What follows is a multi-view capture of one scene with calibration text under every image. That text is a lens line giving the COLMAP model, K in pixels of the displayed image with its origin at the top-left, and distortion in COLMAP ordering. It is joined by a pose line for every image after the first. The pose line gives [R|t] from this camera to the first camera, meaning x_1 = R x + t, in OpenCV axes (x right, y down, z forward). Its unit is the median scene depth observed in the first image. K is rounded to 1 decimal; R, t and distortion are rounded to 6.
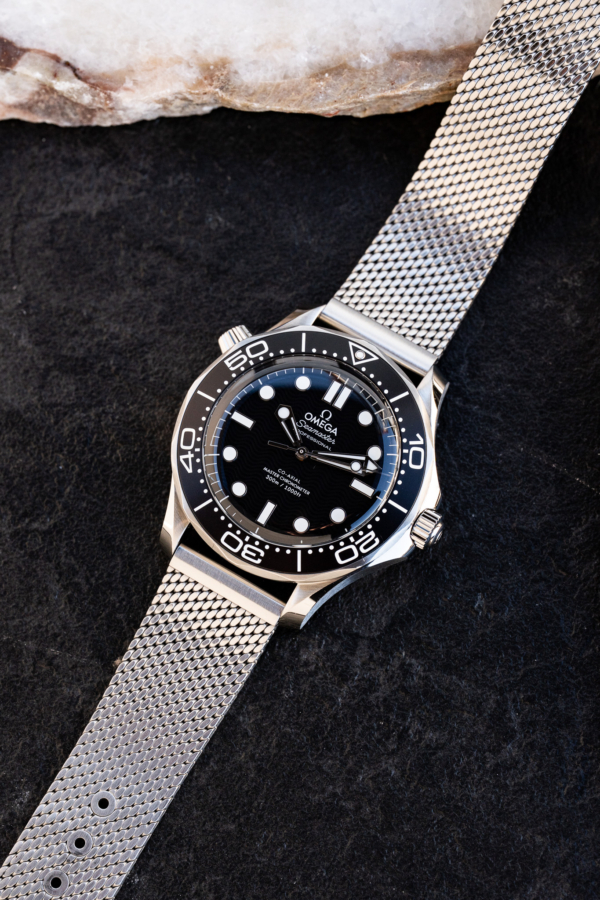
lens RADIAL K [[6111.3, 0, 293.4], [0, 6111.3, 449.1], [0, 0, 1]] dist [2.724166, 0.000000]
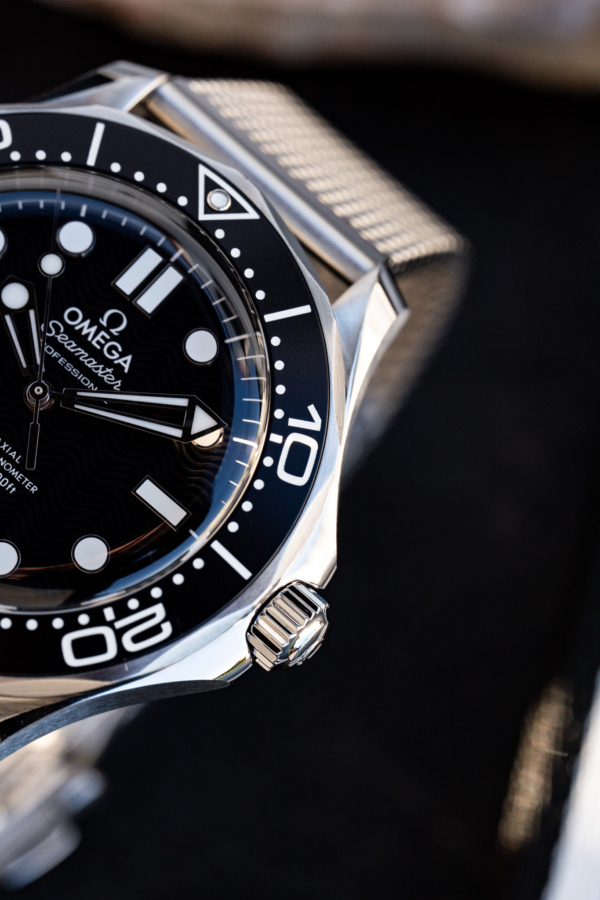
lens RADIAL K [[6111.3, 0, 305.1], [0, 6111.3, 453.9], [0, 0, 1]] dist [2.724166, 0.000000]
pose [[0.979109, 0.203331, -0.001113, 0.020995], [-0.203245, 0.978505, -0.034918, 0.015931], [-0.006011, 0.034415, 0.999390, 0.570706]]
